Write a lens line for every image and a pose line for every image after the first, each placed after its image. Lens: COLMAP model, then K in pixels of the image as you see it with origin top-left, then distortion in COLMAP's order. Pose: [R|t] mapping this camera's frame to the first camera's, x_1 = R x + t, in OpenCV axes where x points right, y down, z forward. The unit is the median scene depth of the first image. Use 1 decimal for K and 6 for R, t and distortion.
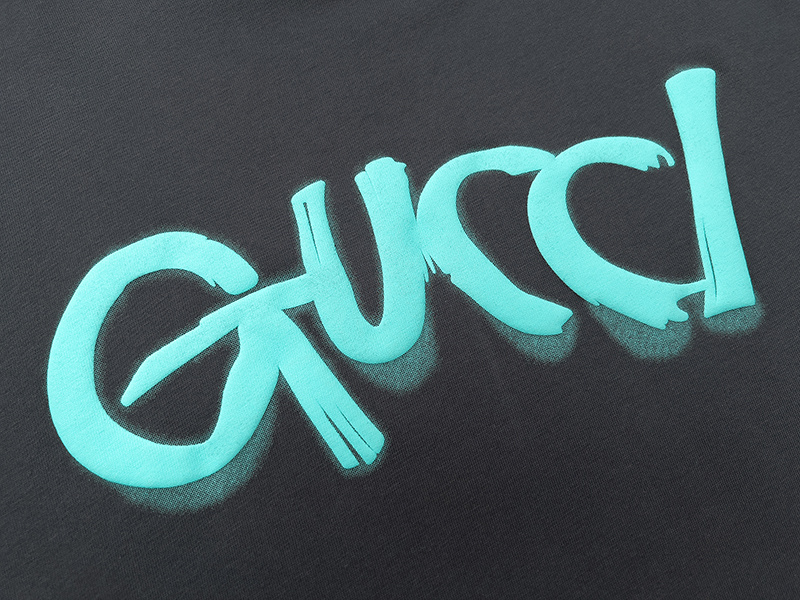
lens RADIAL K [[604.8, 0, 398.7], [0, 604.8, 300.5], [0, 0, 1]] dist [0.007459, 0.005688]
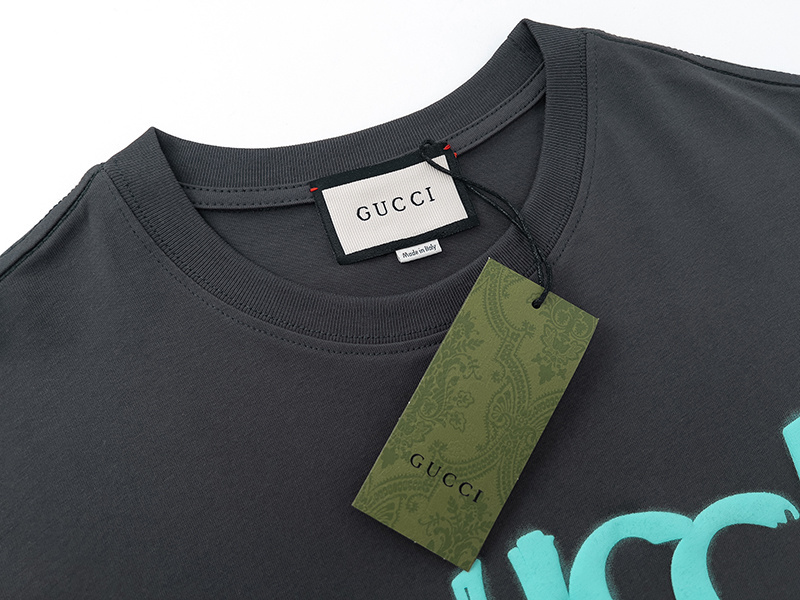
lens RADIAL K [[604.8, 0, 401.0], [0, 604.8, 299.5], [0, 0, 1]] dist [0.007459, 0.005688]
pose [[0.998164, -0.048532, 0.036240, -0.275585], [0.047946, 0.998708, 0.016846, -0.673737], [-0.037011, -0.015077, 0.999201, -0.044855]]
